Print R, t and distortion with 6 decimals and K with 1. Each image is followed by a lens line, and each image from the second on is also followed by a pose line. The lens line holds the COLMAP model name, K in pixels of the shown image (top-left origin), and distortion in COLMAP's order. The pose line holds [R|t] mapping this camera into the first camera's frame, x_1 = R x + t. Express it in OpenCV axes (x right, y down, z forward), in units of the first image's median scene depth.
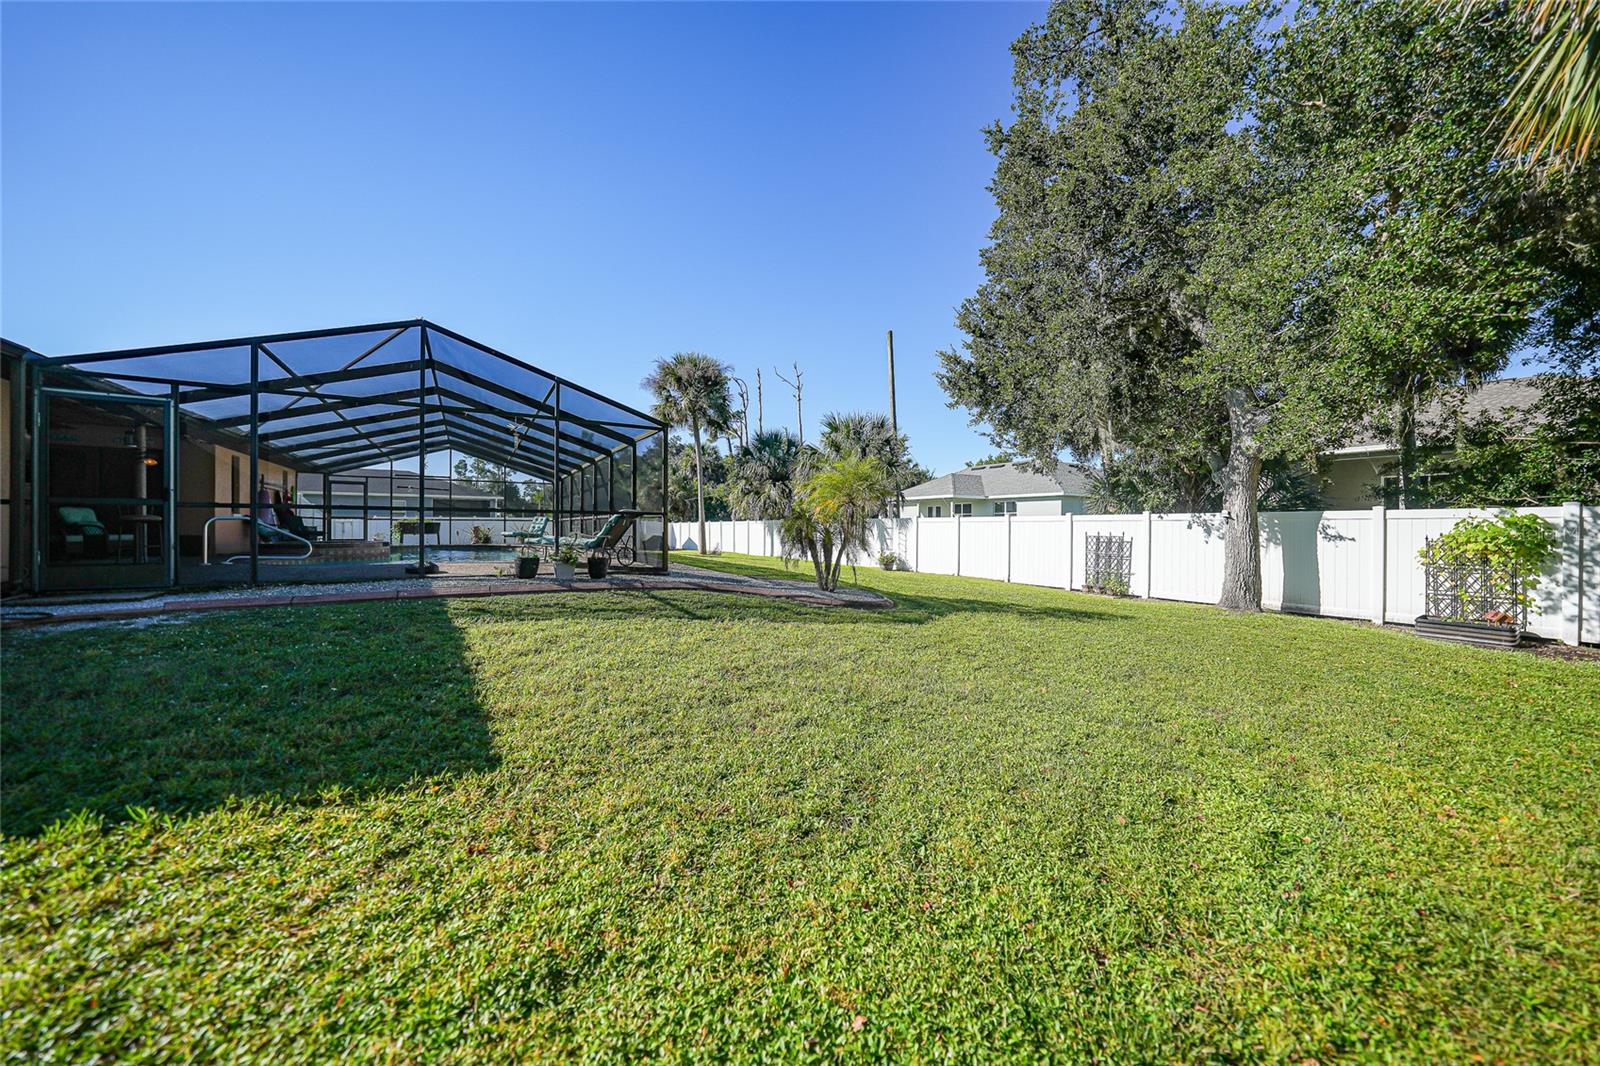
lens RADIAL K [[548.3, 0, 800.9], [0, 548.3, 537.5], [0, 0, 1]] dist [-0.000302, -0.006035]
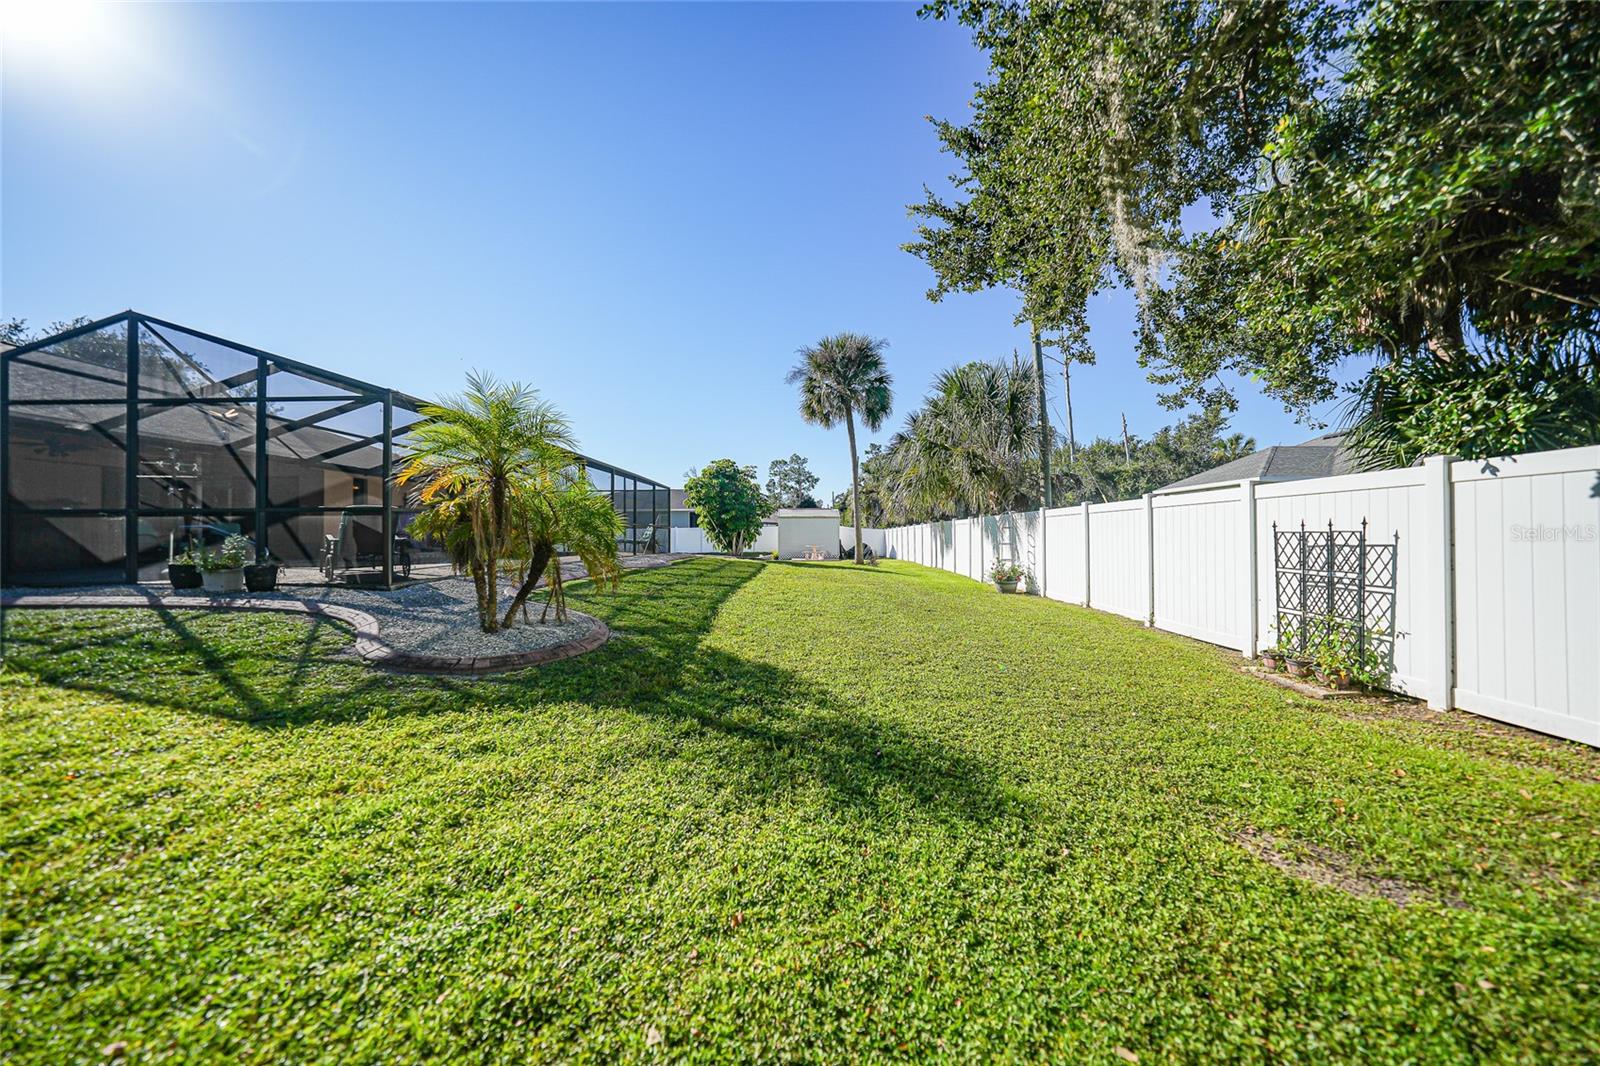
lens RADIAL K [[552.4, 0, 801.7], [0, 552.4, 530.6], [0, 0, 1]] dist [-0.030563, 0.006952]
pose [[0.848102, -0.017643, -0.529539, 0.442898], [0.002713, 0.999577, -0.028957, 0.007141], [0.529826, 0.023122, 0.847791, 0.471785]]
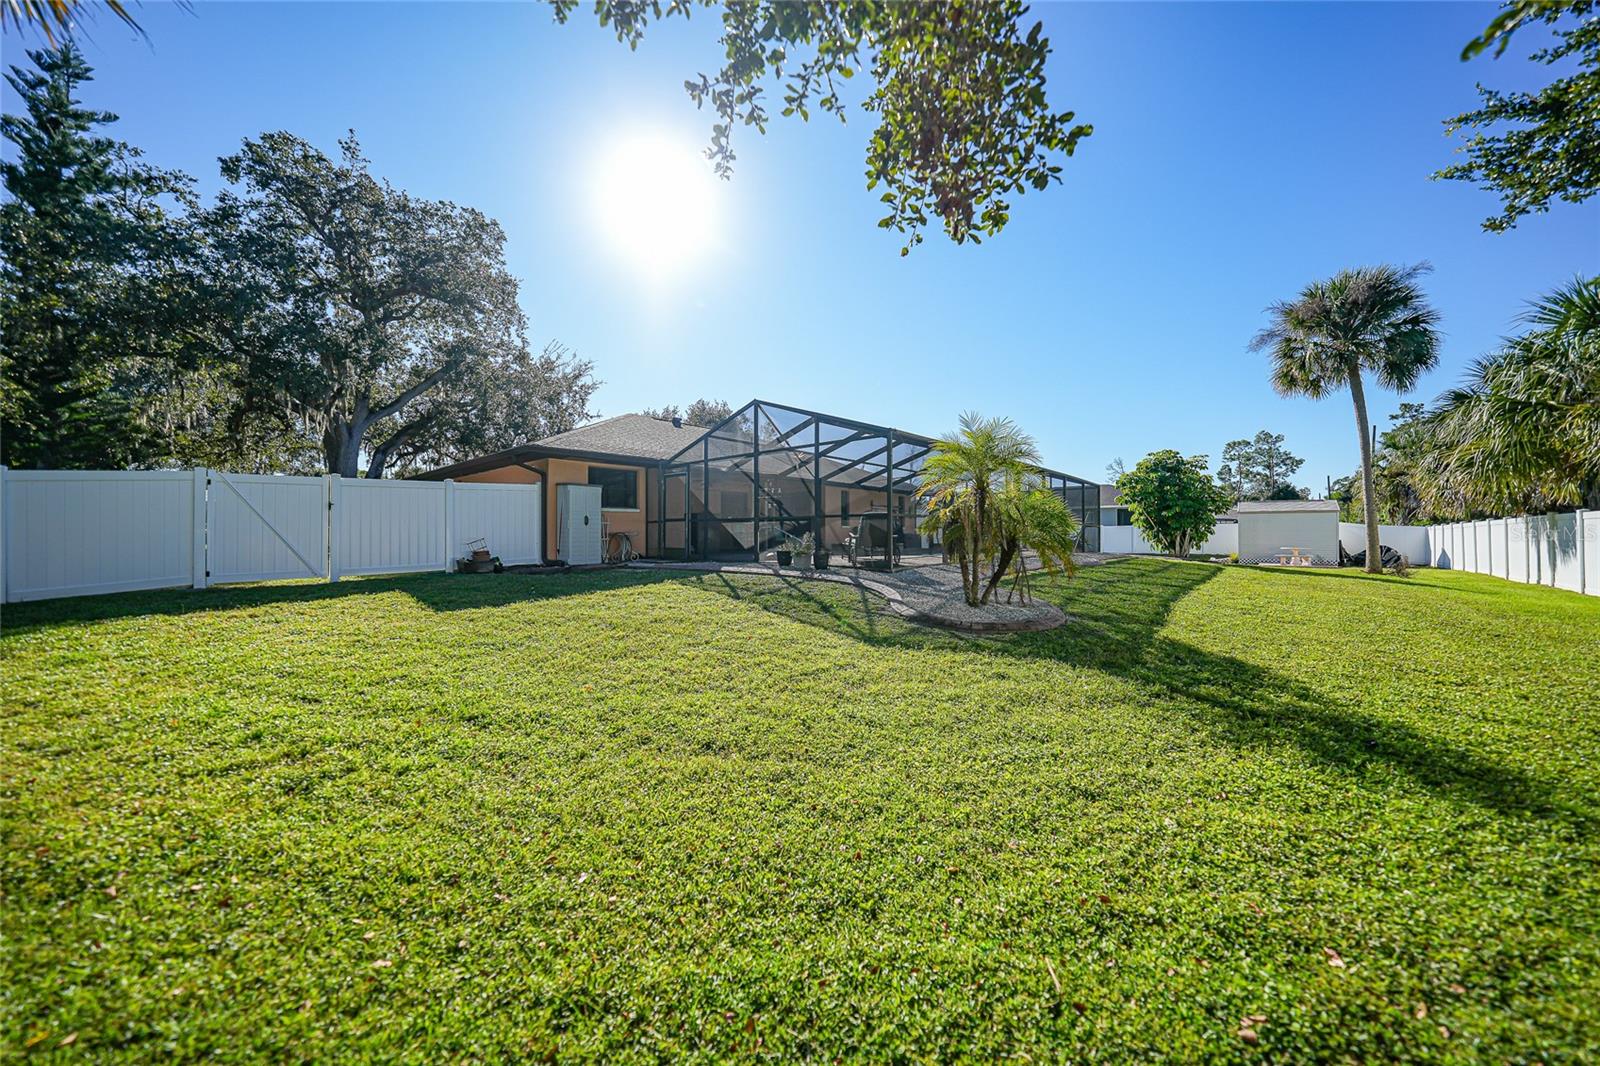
lens RADIAL K [[552.4, 0, 801.7], [0, 552.4, 530.6], [0, 0, 1]] dist [-0.030563, 0.006952]
pose [[0.290906, -0.016985, -0.956601, 0.501702], [-0.014349, 0.999652, -0.022113, 0.009759], [0.956644, 0.020159, 0.290561, 0.374424]]
